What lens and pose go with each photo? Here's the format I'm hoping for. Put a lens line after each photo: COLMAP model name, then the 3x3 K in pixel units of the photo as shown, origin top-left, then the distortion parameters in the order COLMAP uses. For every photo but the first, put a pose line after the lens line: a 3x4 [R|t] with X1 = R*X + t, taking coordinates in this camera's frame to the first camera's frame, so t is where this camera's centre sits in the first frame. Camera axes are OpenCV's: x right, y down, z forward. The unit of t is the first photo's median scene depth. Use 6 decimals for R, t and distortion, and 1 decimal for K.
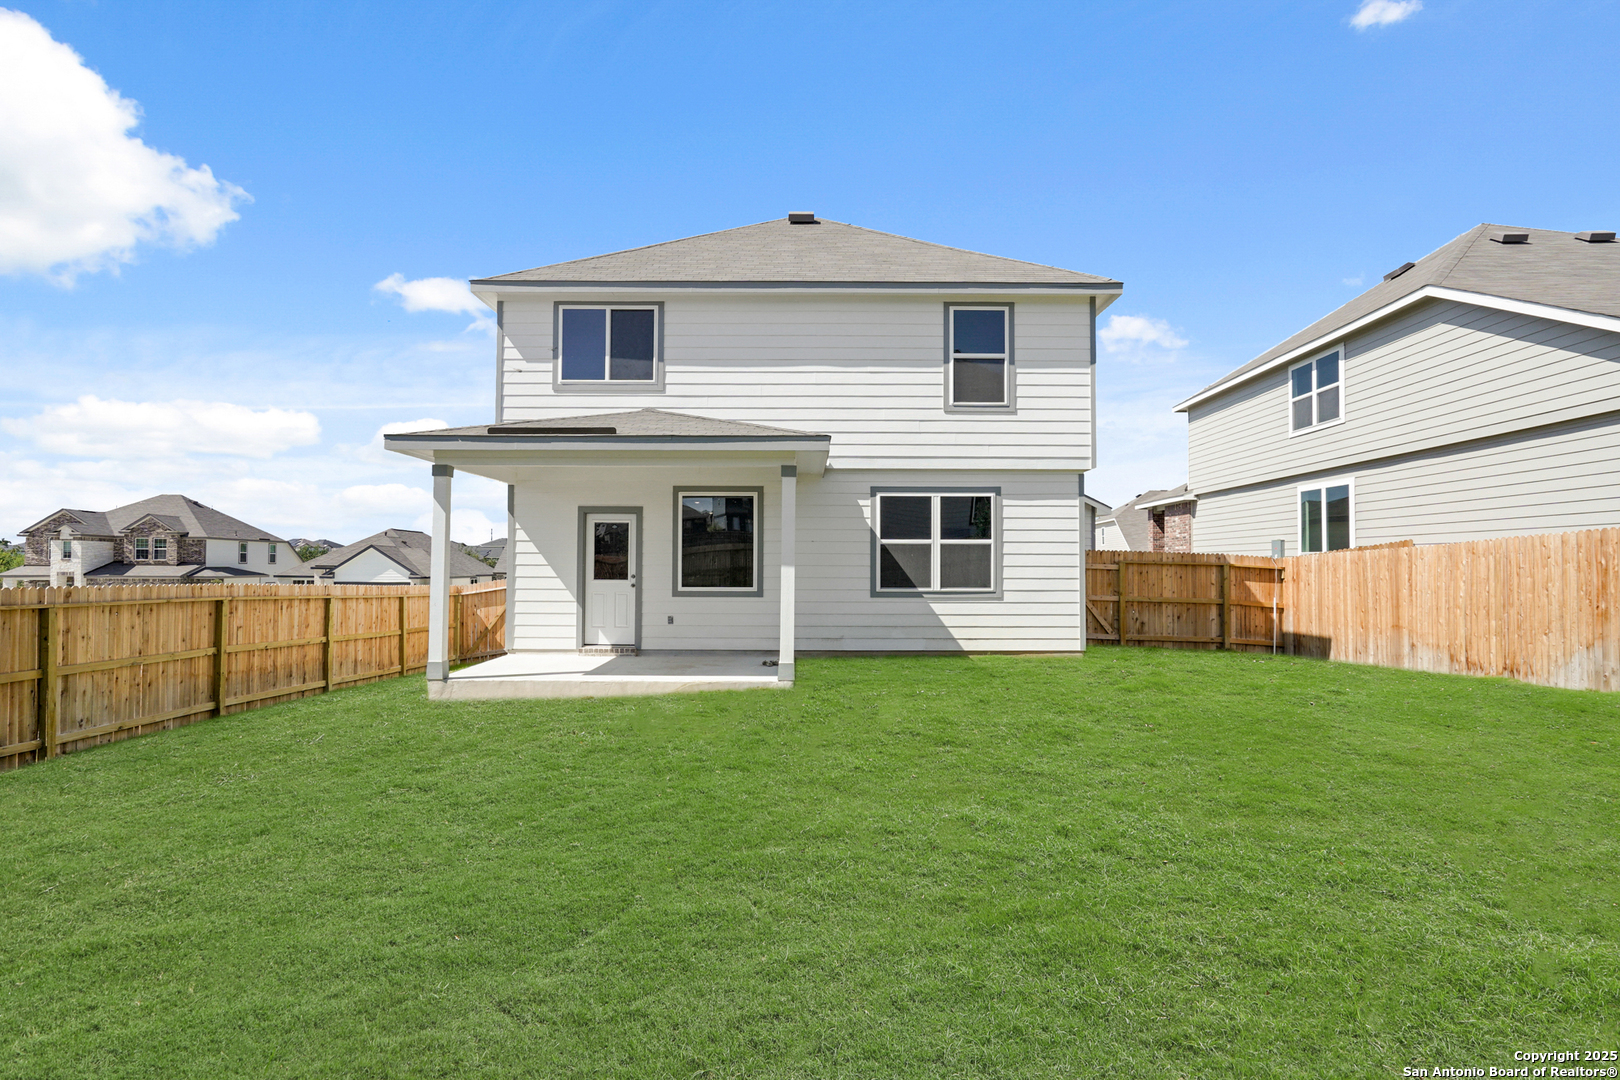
lens RADIAL K [[780.2, 0, 810.1], [0, 780.2, 544.5], [0, 0, 1]] dist [0.002277, 0.000420]
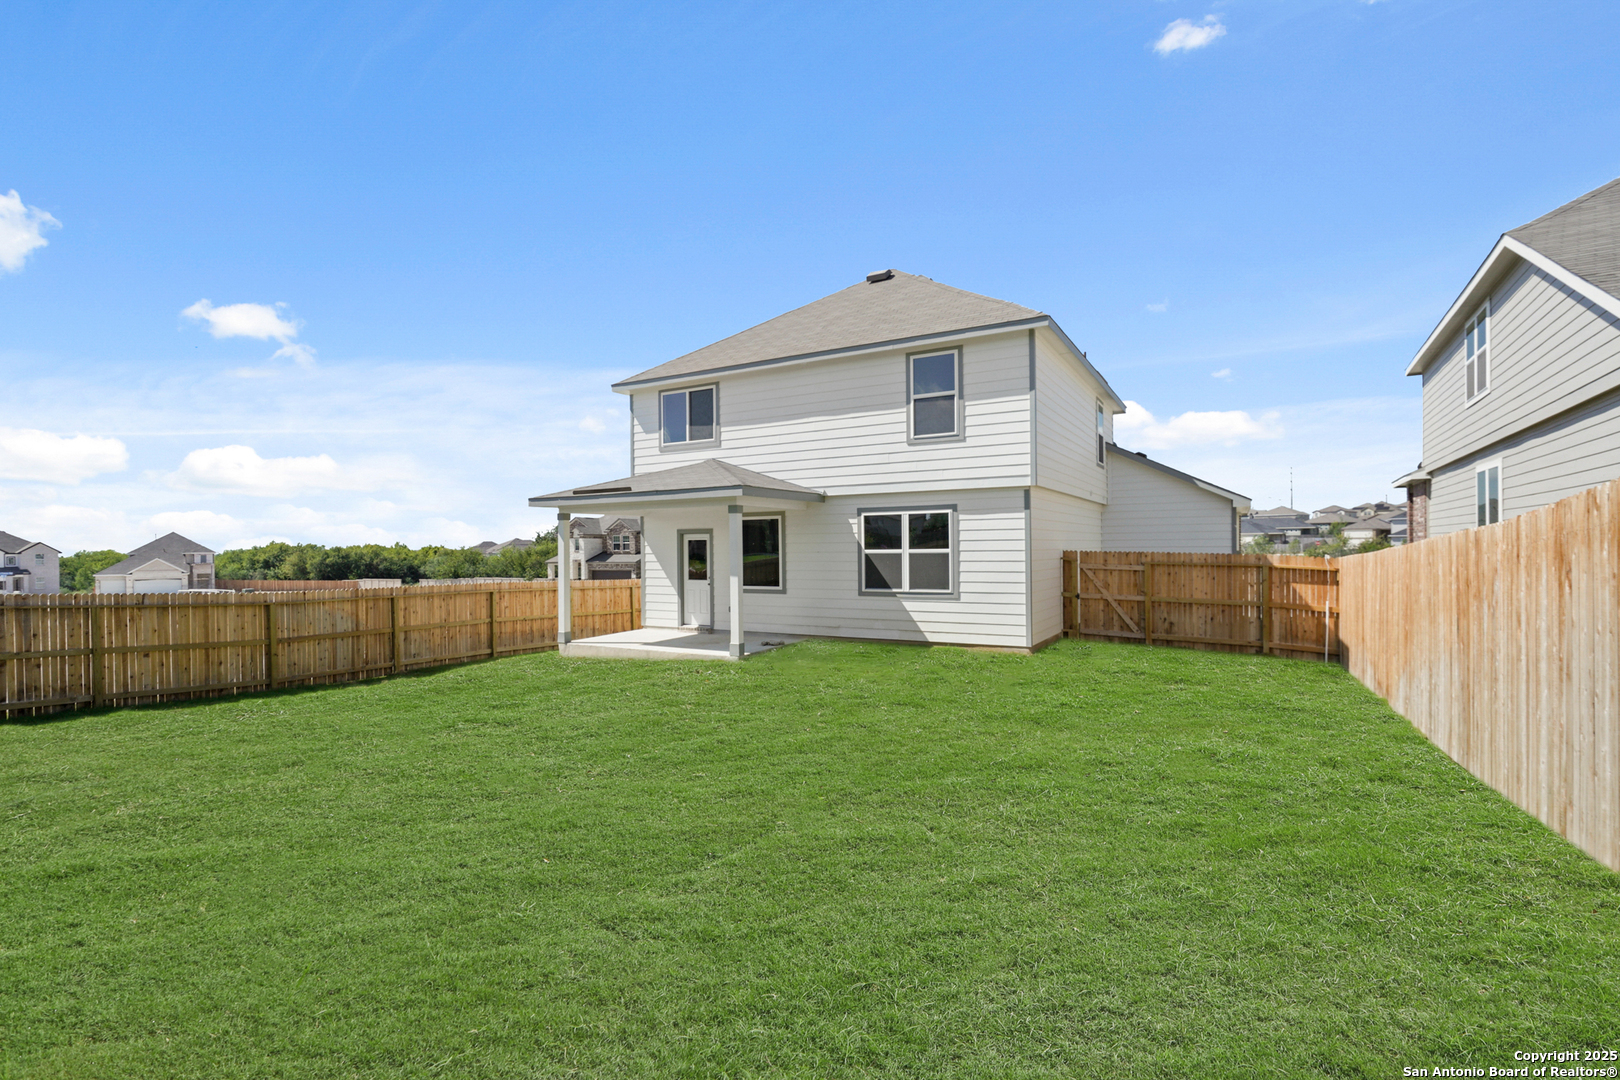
lens RADIAL K [[748.6, 0, 813.6], [0, 748.6, 546.5], [0, 0, 1]] dist [0.000589, 0.000378]
pose [[0.866047, -0.013142, -0.499791, 0.621710], [0.029373, 0.999265, 0.024622, -0.044272], [0.499100, -0.036004, 0.865796, -0.084739]]
